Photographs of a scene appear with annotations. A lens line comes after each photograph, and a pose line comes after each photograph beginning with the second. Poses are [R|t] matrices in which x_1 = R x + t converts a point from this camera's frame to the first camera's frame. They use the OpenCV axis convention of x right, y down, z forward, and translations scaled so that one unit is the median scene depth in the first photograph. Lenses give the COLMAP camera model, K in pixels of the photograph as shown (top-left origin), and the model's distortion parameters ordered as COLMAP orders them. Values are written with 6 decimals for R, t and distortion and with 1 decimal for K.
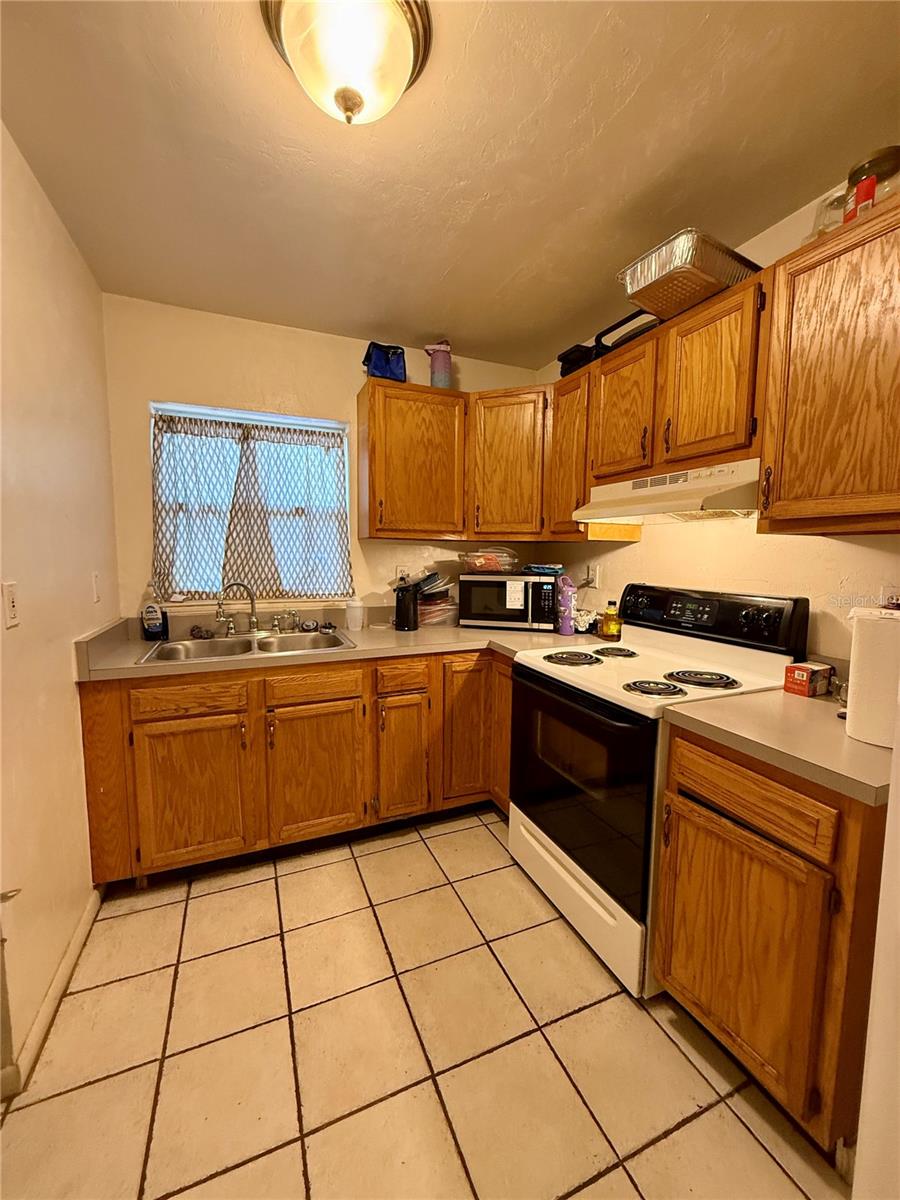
lens RADIAL K [[478.0, 0, 452.7], [0, 478.0, 599.5], [0, 0, 1]] dist [-0.000975, -0.000121]
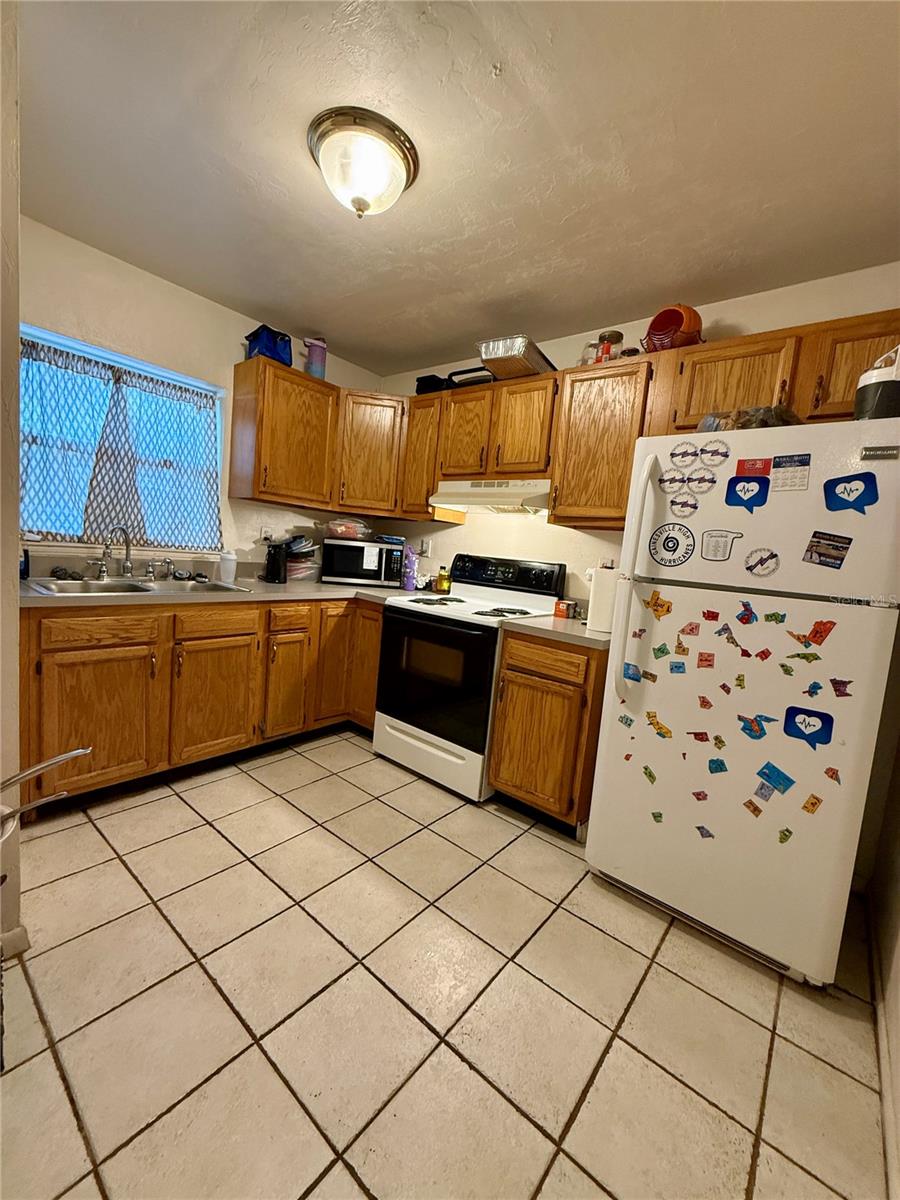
lens RADIAL K [[478.0, 0, 452.7], [0, 478.0, 599.5], [0, 0, 1]] dist [-0.000975, -0.000121]
pose [[0.882380, 0.024503, 0.469900, -0.305789], [-0.038221, 0.999076, 0.019674, 0.075684], [-0.468983, -0.035320, 0.882500, -0.242811]]
